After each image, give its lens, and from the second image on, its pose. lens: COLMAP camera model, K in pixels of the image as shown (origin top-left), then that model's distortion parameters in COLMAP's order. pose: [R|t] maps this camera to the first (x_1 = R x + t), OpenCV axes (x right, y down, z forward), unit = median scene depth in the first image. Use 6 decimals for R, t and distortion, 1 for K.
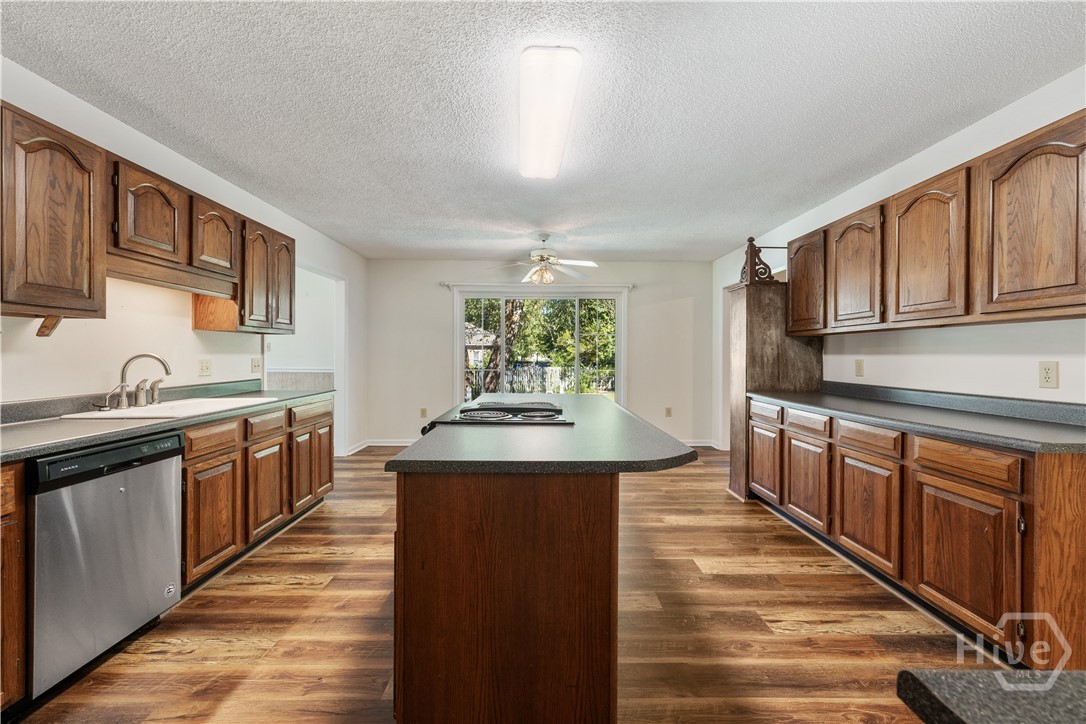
lens RADIAL K [[445.6, 0, 543.3], [0, 445.6, 358.5], [0, 0, 1]] dist [-0.002220, 0.000532]
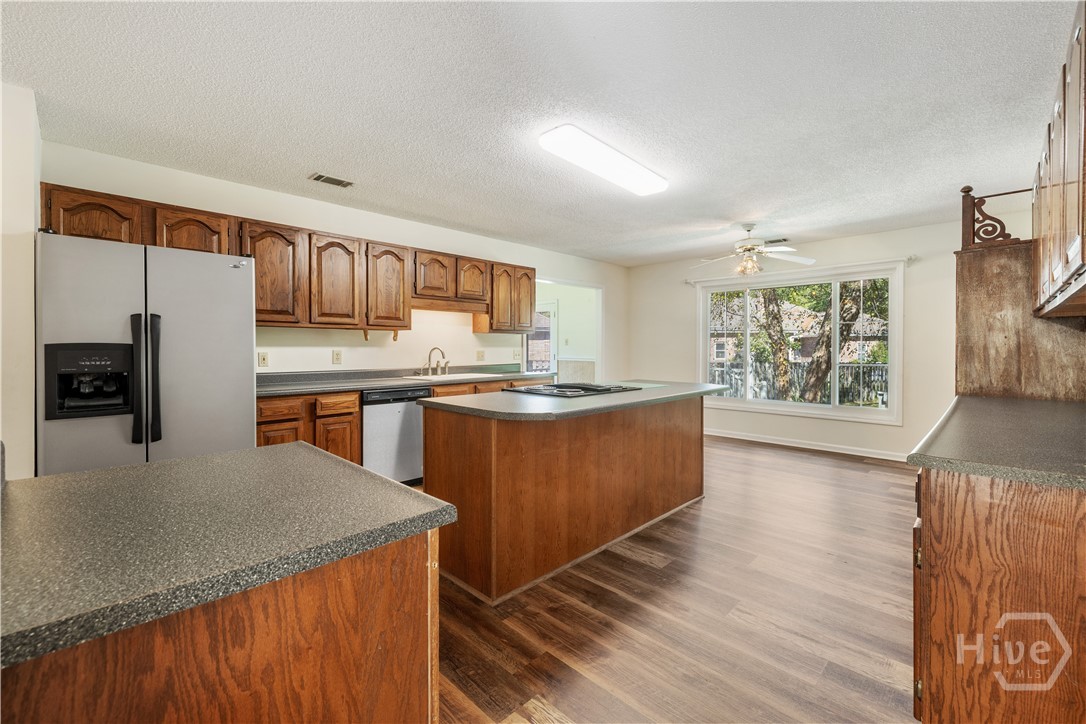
lens RADIAL K [[445.6, 0, 548.5], [0, 445.6, 353.8], [0, 0, 1]] dist [-0.002220, 0.000532]
pose [[0.718332, 0.005891, -0.695676, 0.600690], [-0.002875, 0.999981, 0.005499, 0.003989], [0.695695, -0.001950, 0.718335, -0.015396]]
